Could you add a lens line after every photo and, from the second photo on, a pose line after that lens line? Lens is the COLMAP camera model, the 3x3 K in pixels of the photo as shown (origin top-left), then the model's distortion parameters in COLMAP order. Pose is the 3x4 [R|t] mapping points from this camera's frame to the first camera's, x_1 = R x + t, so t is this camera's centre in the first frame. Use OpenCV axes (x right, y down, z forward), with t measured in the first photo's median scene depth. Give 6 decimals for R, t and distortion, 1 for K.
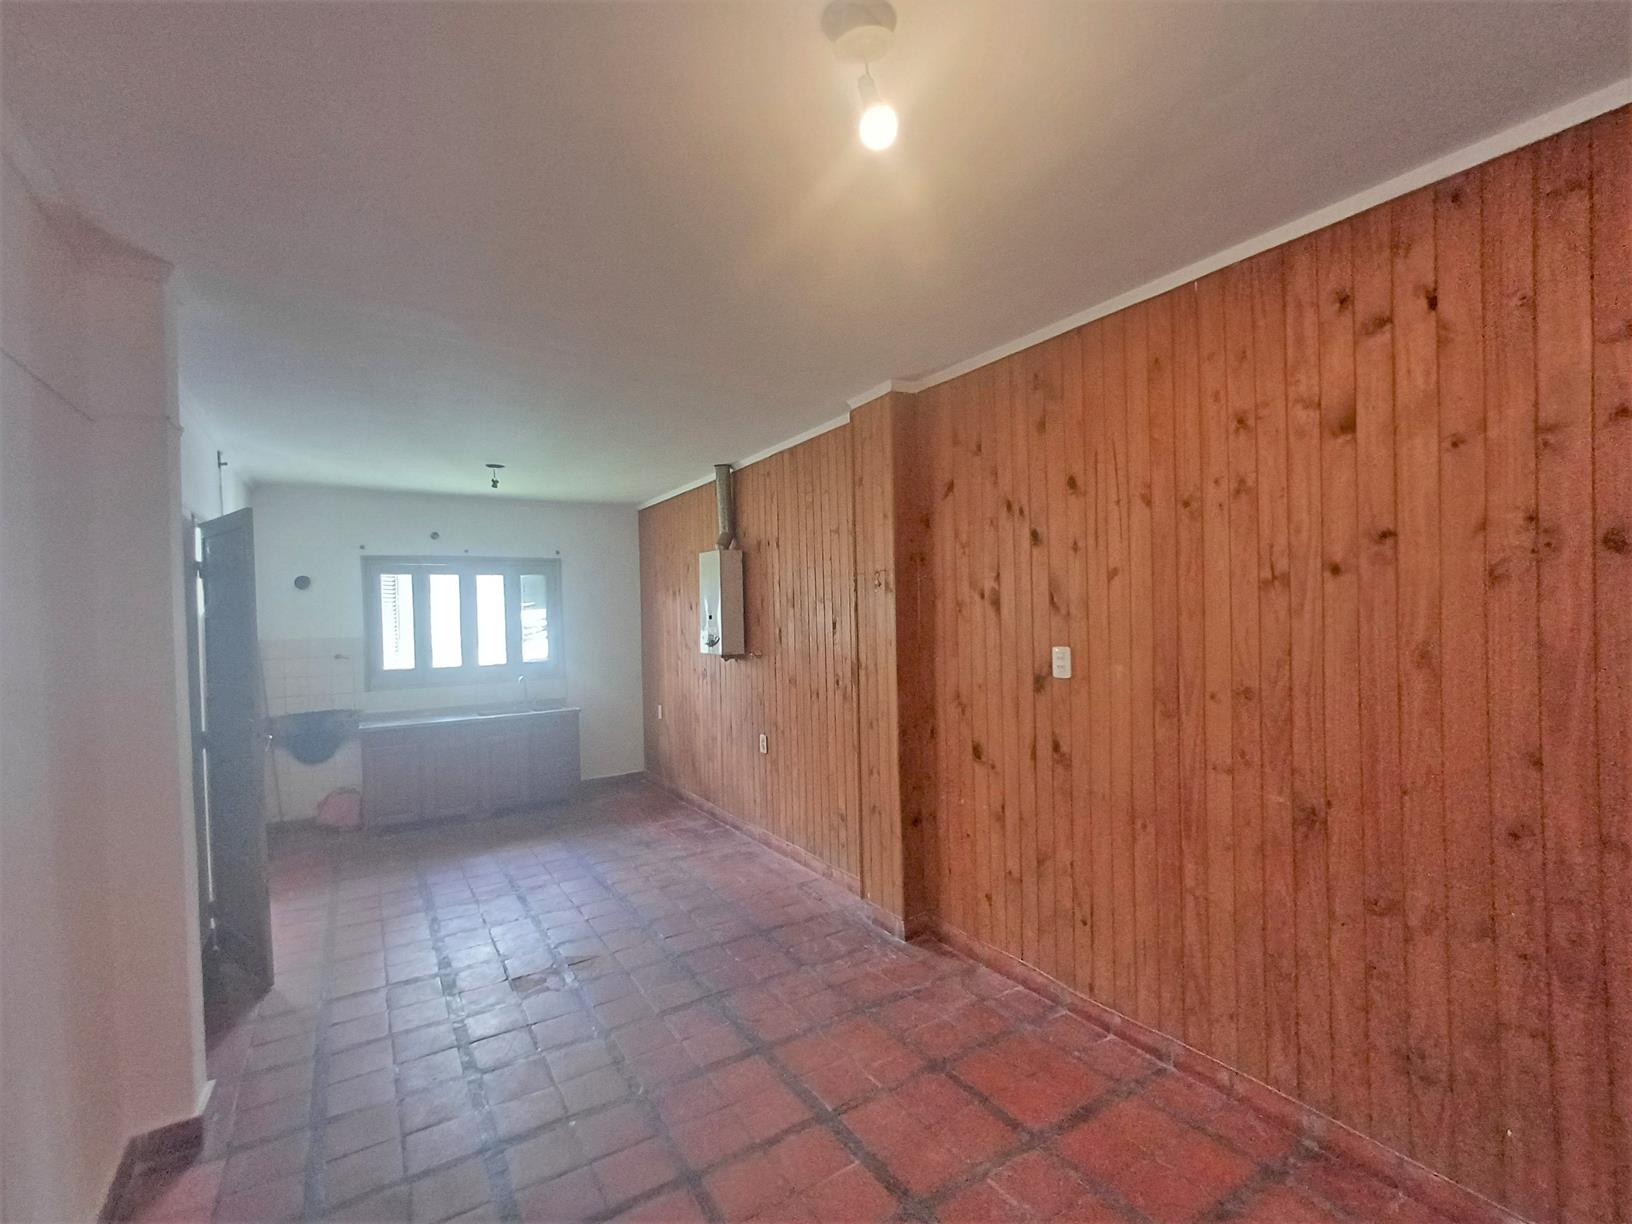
lens RADIAL K [[752.3, 0, 815.7], [0, 752.3, 622.9], [0, 0, 1]] dist [-0.000585, -0.000353]
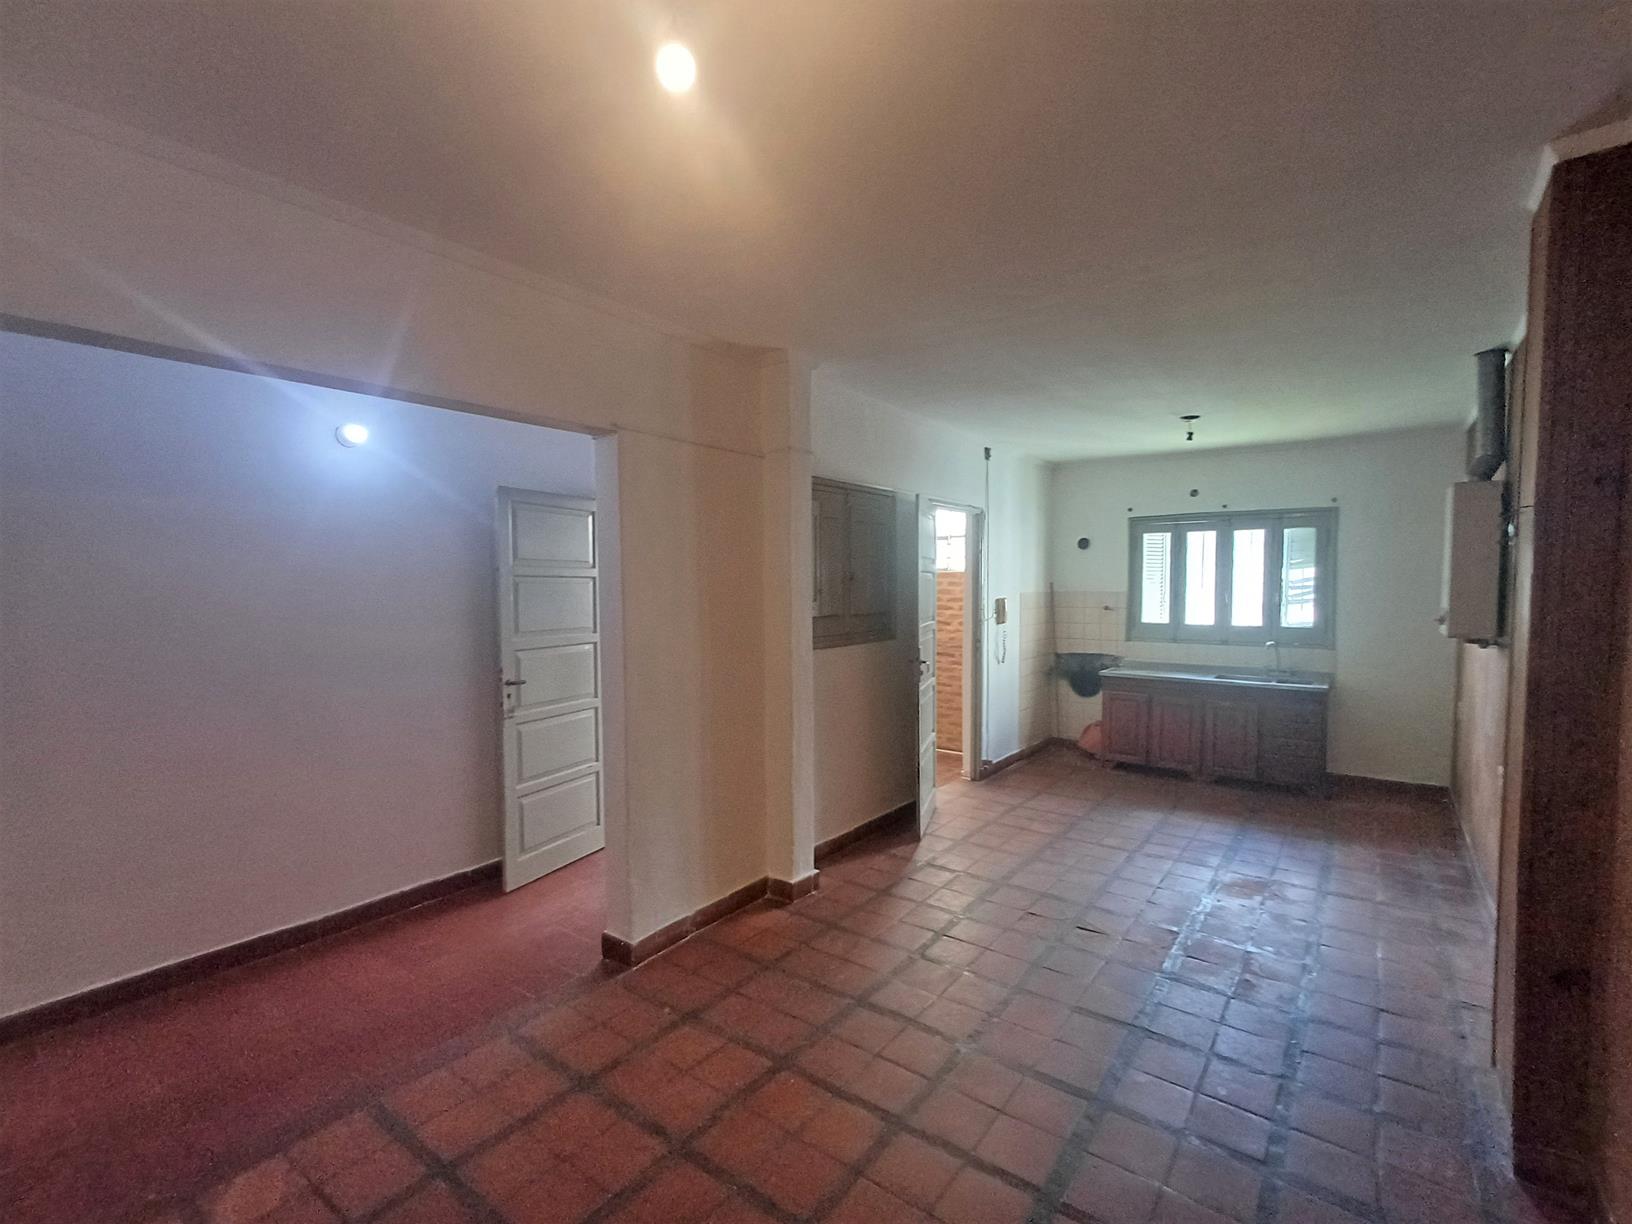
lens RADIAL K [[743.2, 0, 841.6], [0, 743.2, 618.8], [0, 0, 1]] dist [0.001536, -0.006170]
pose [[0.364561, 0.074032, -0.928232, 0.265175], [-0.020988, 0.997235, 0.071293, -0.010244], [0.930943, -0.006509, 0.365106, 0.210082]]
